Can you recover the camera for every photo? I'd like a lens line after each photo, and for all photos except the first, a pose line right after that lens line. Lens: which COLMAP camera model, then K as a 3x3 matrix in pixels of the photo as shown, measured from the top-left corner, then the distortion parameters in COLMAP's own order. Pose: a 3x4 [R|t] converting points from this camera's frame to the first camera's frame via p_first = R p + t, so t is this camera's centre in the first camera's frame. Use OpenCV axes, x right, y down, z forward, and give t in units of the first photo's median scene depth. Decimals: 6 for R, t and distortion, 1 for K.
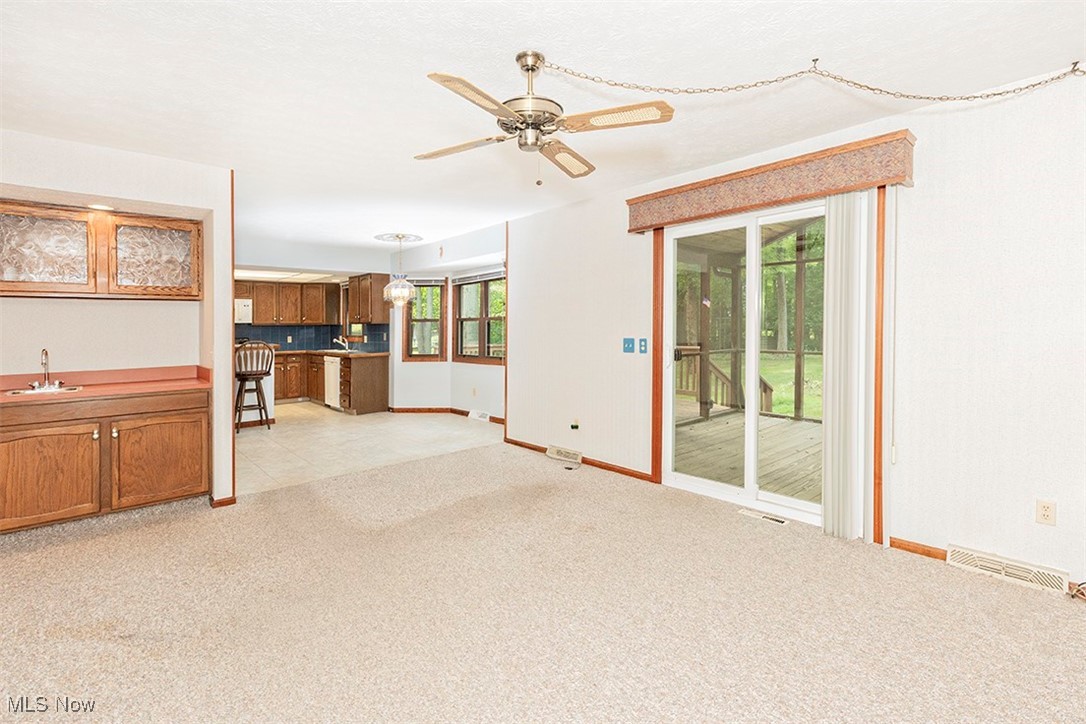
lens RADIAL K [[499.7, 0, 538.3], [0, 499.7, 319.0], [0, 0, 1]] dist [0.005775, -0.003155]
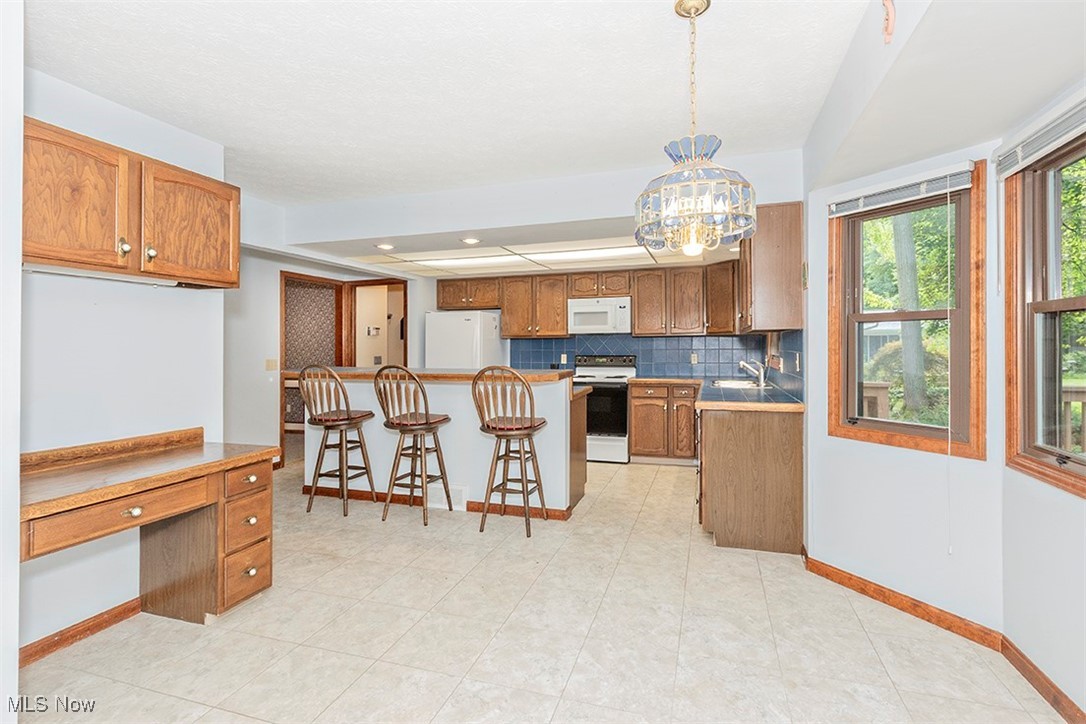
lens RADIAL K [[499.7, 0, 563.9], [0, 499.7, 339.3], [0, 0, 1]] dist [0.005775, -0.003155]
pose [[0.527574, -0.001588, -0.849508, -0.078418], [0.016116, 0.999837, 0.008140, 0.012446], [0.849356, -0.017985, 0.527514, 0.749298]]
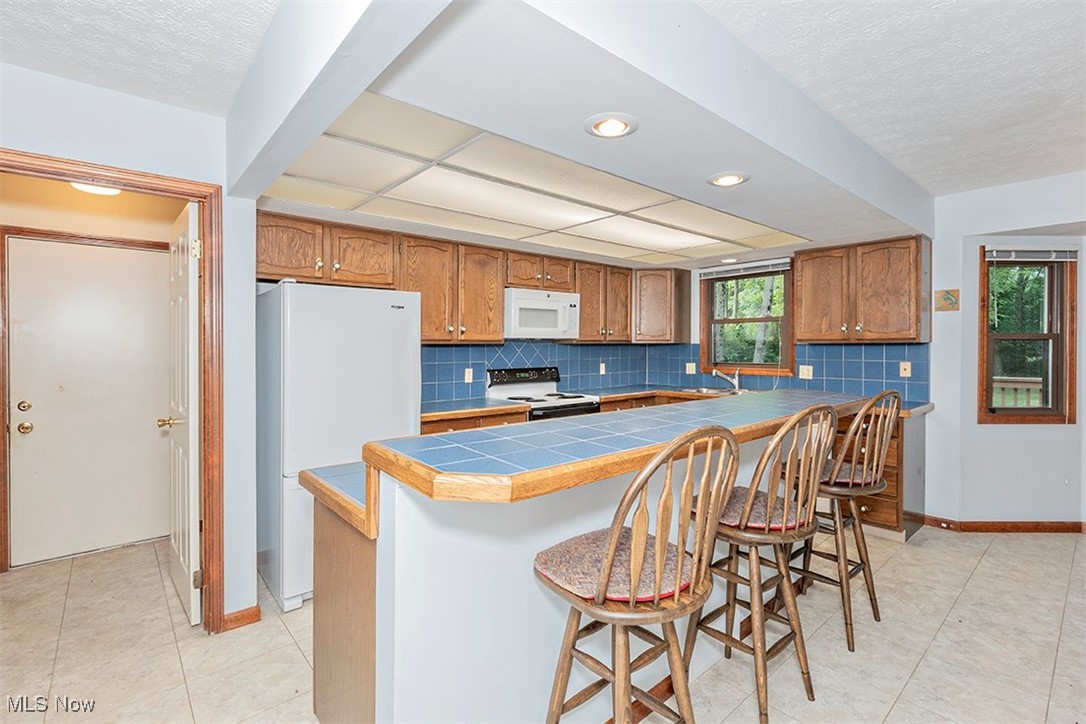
lens RADIAL K [[499.7, 0, 572.5], [0, 499.7, 346.5], [0, 0, 1]] dist [0.005775, -0.003155]
pose [[0.999732, 0.006931, 0.022104, -0.765234], [-0.007333, 0.999808, 0.018170, 0.008365], [-0.021973, -0.018327, 0.999591, 0.619277]]
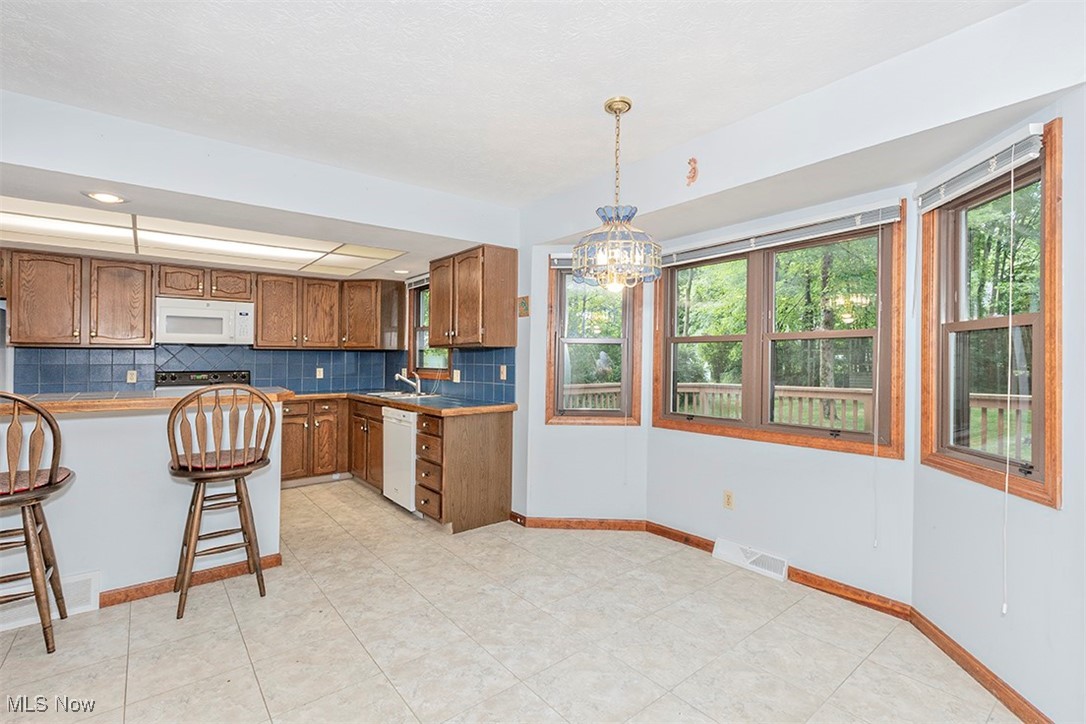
lens RADIAL K [[499.7, 0, 543.3], [0, 499.7, 345.9], [0, 0, 1]] dist [0.005775, -0.003155]
pose [[0.999061, 0.008395, -0.042510, -0.289259], [-0.008770, 0.999924, -0.008658, 0.015053], [0.042434, 0.009022, 0.999059, 0.583657]]
